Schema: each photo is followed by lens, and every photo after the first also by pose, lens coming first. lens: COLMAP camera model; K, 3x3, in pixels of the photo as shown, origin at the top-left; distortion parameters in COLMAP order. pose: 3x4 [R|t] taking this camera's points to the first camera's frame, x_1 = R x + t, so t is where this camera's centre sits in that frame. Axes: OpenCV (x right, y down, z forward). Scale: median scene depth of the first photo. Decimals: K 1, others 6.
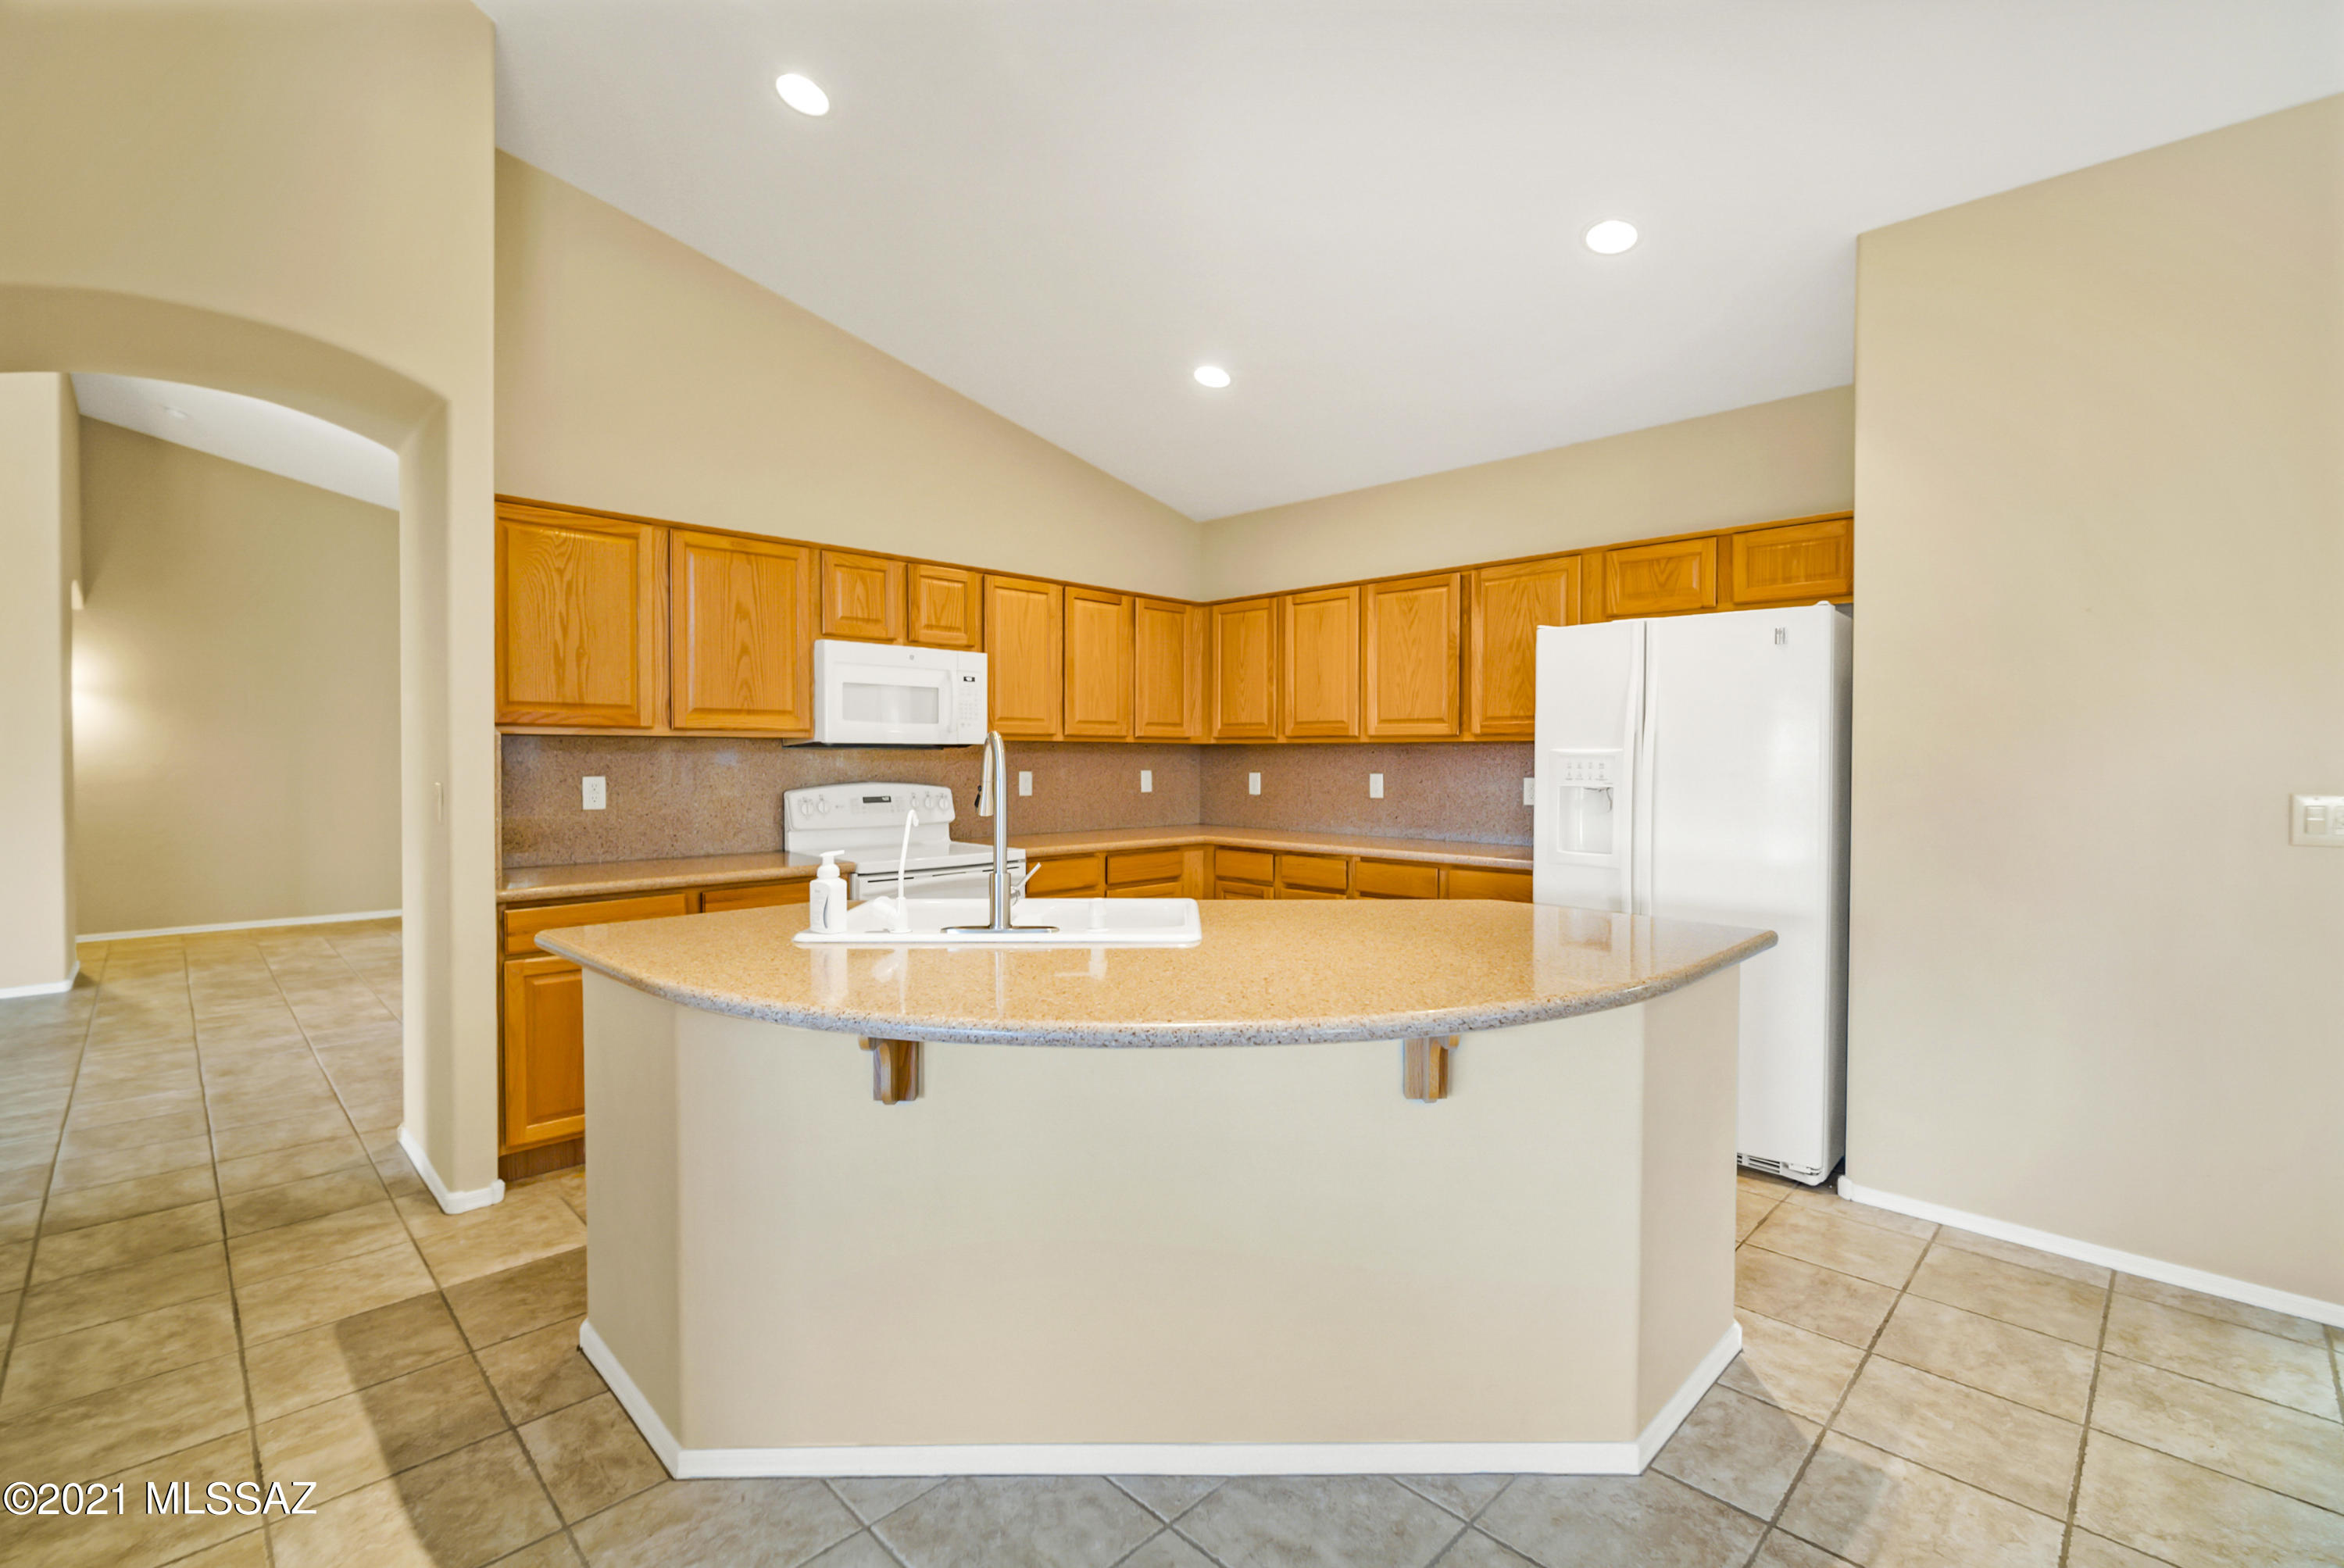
lens RADIAL K [[1017.9, 0, 1175.2], [0, 1017.9, 777.0], [0, 0, 1]] dist [-0.011347, 0.000818]
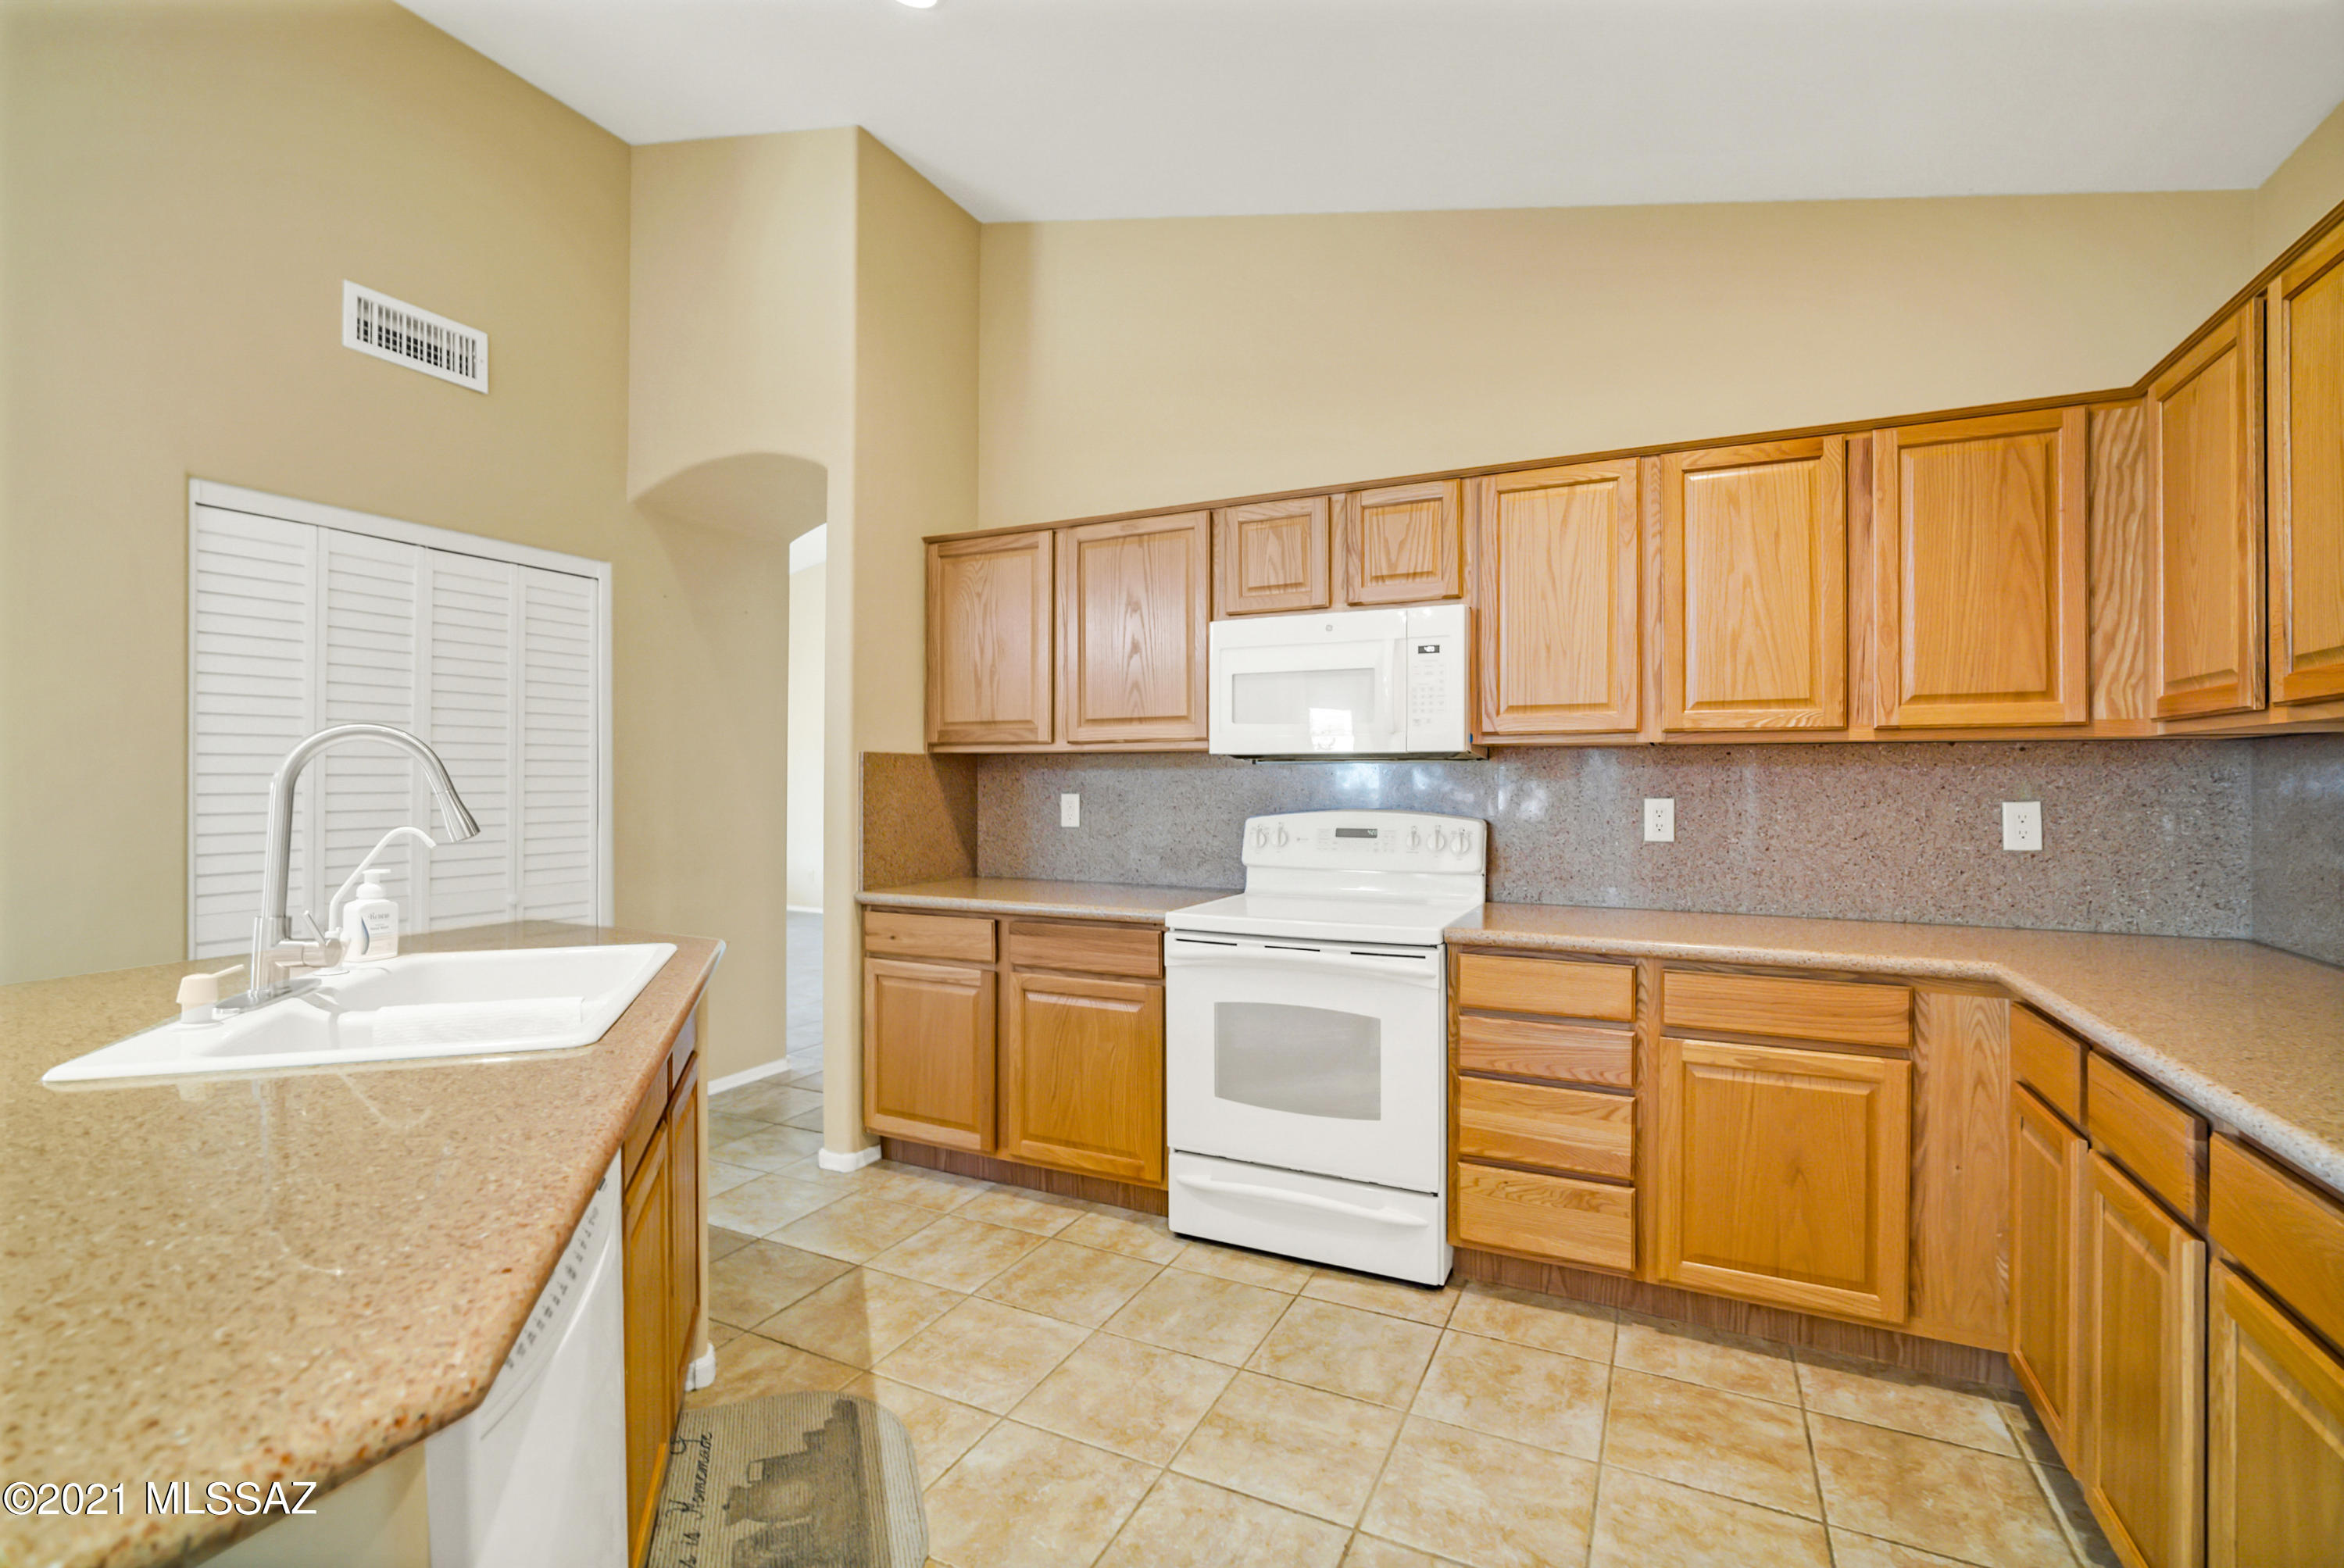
lens RADIAL K [[1048.7, 0, 1164.8], [0, 1048.7, 775.0], [0, 0, 1]] dist [-0.009241, 0.001471]
pose [[0.330273, -0.004181, -0.943876, 0.436869], [-0.019297, 0.999751, -0.011181, -0.009274], [0.943688, 0.021906, 0.330111, 0.767070]]
